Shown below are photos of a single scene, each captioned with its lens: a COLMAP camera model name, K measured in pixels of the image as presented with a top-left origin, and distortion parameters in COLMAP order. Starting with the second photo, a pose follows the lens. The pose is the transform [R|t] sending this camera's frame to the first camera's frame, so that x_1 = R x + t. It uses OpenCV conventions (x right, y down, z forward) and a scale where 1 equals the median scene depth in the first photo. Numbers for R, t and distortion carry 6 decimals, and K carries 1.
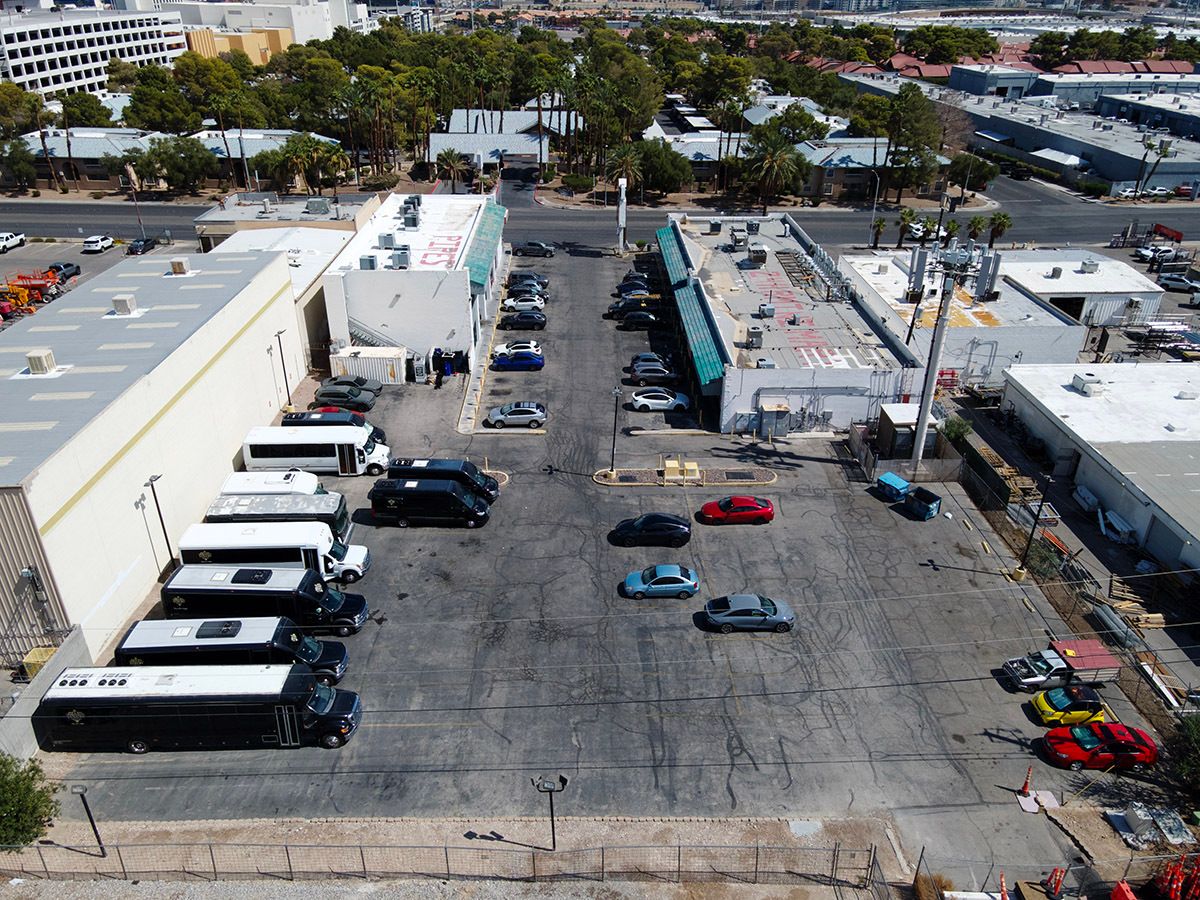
lens RADIAL K [[877.8, 0, 597.6], [0, 877.8, 446.1], [0, 0, 1]] dist [0.024547, 0.040919]
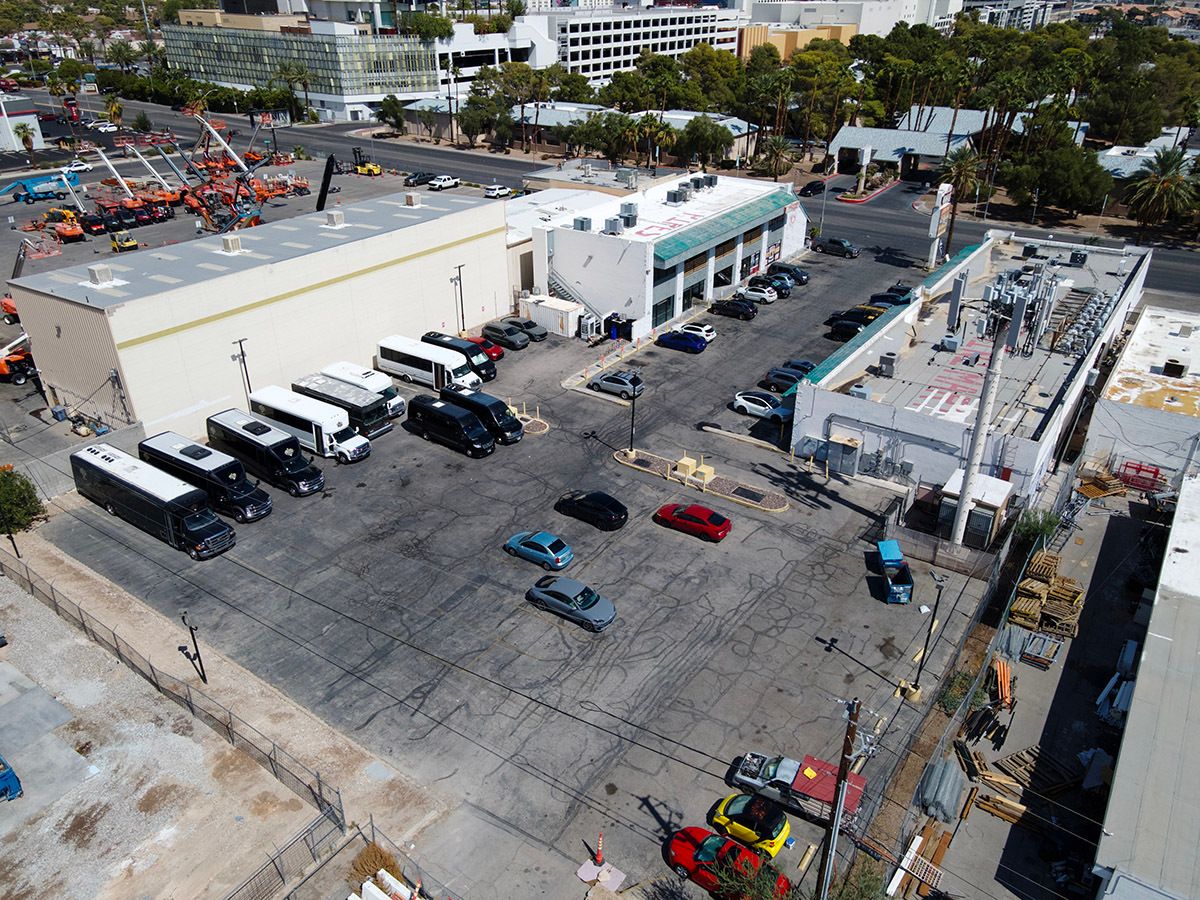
lens RADIAL K [[877.8, 0, 597.6], [0, 877.8, 446.1], [0, 0, 1]] dist [0.024547, 0.040919]
pose [[0.806942, 0.269703, -0.525456, 0.383823], [-0.269539, 0.959769, 0.078693, -0.033737], [0.525541, 0.078130, 0.847173, 0.105961]]
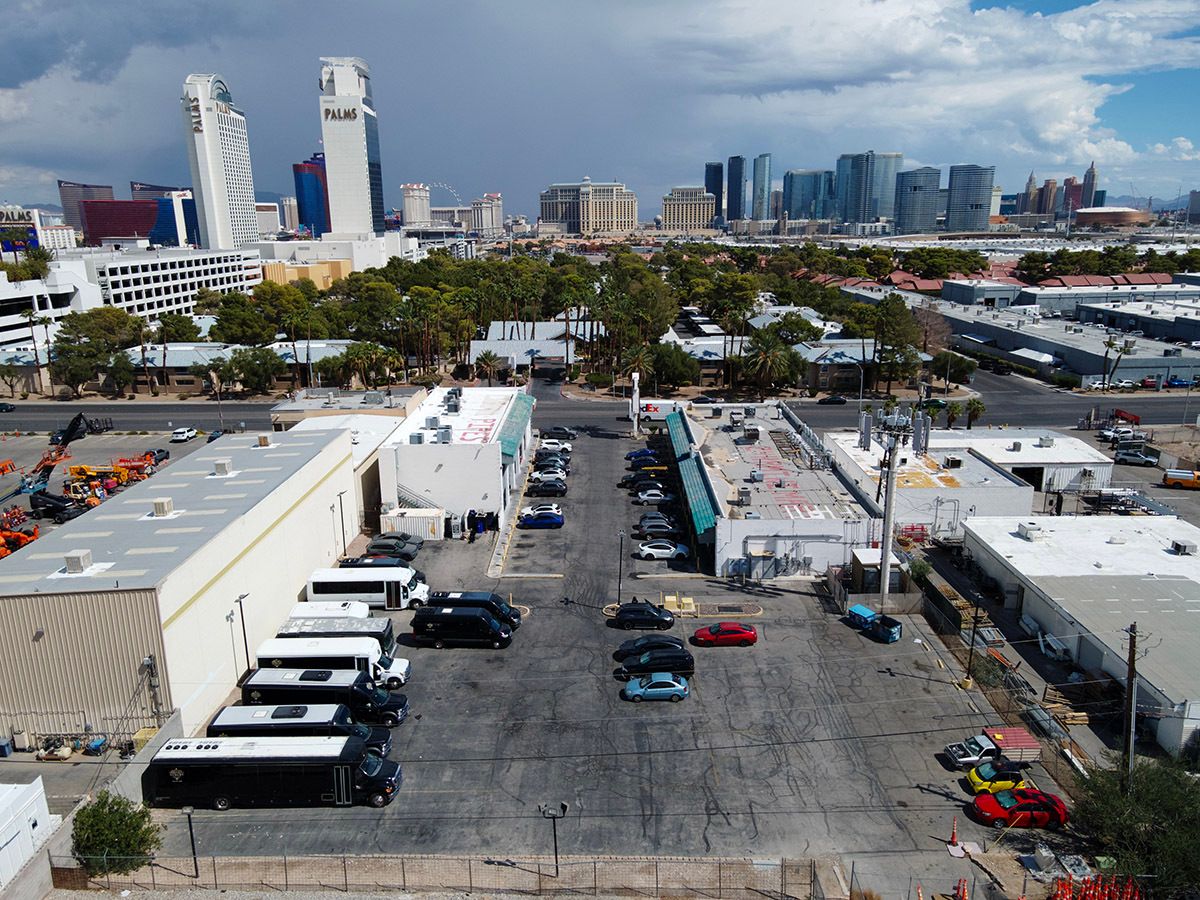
lens RADIAL K [[877.8, 0, 597.6], [0, 877.8, 446.1], [0, 0, 1]] dist [0.024547, 0.040919]
pose [[0.999370, -0.009402, -0.034220, 0.022916], [0.001522, 0.974735, -0.223359, 0.063536], [0.035455, 0.223167, 0.974135, -0.136595]]
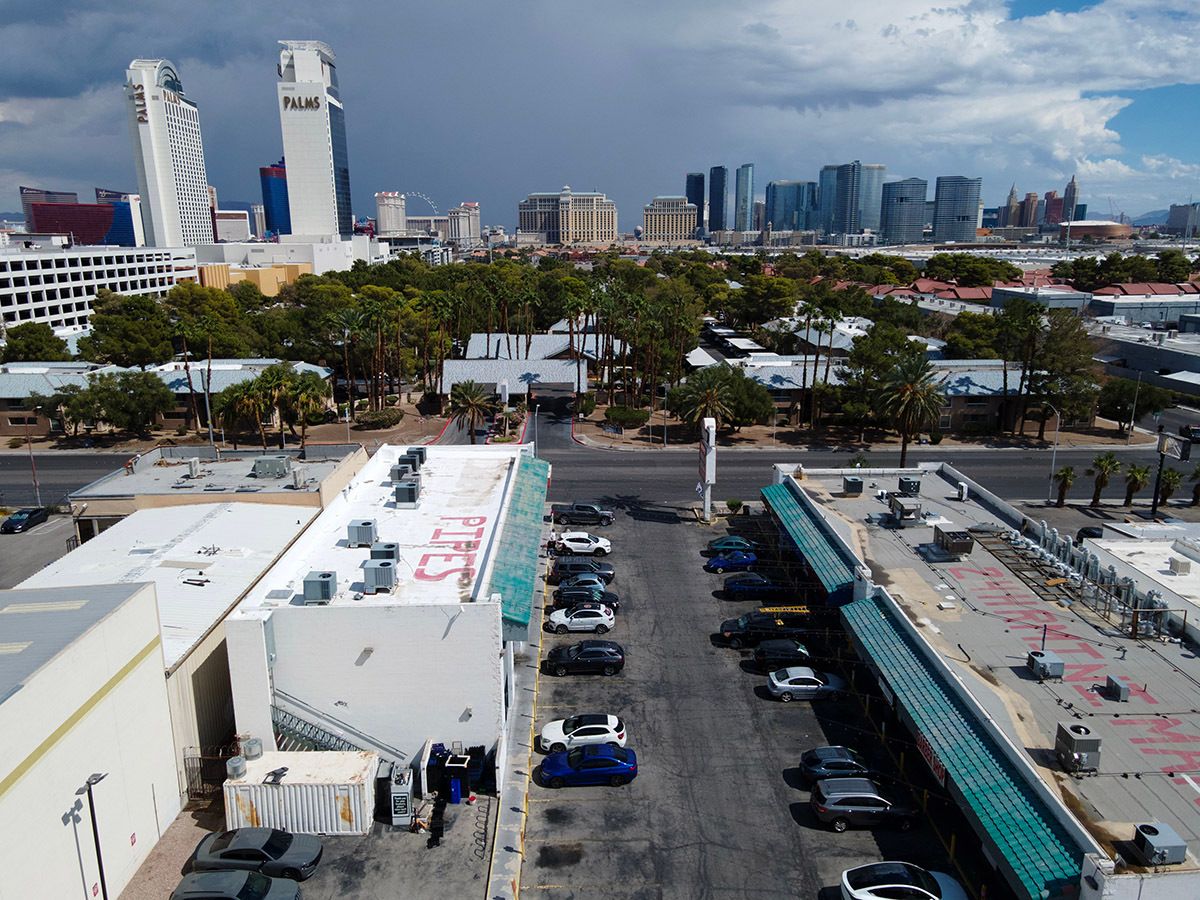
lens RADIAL K [[877.8, 0, 597.6], [0, 877.8, 446.1], [0, 0, 1]] dist [0.024547, 0.040919]
pose [[0.999914, -0.010281, -0.008149, -0.076610], [0.008064, 0.971643, -0.236316, -0.154383], [0.010347, 0.236230, 0.971642, 0.423647]]
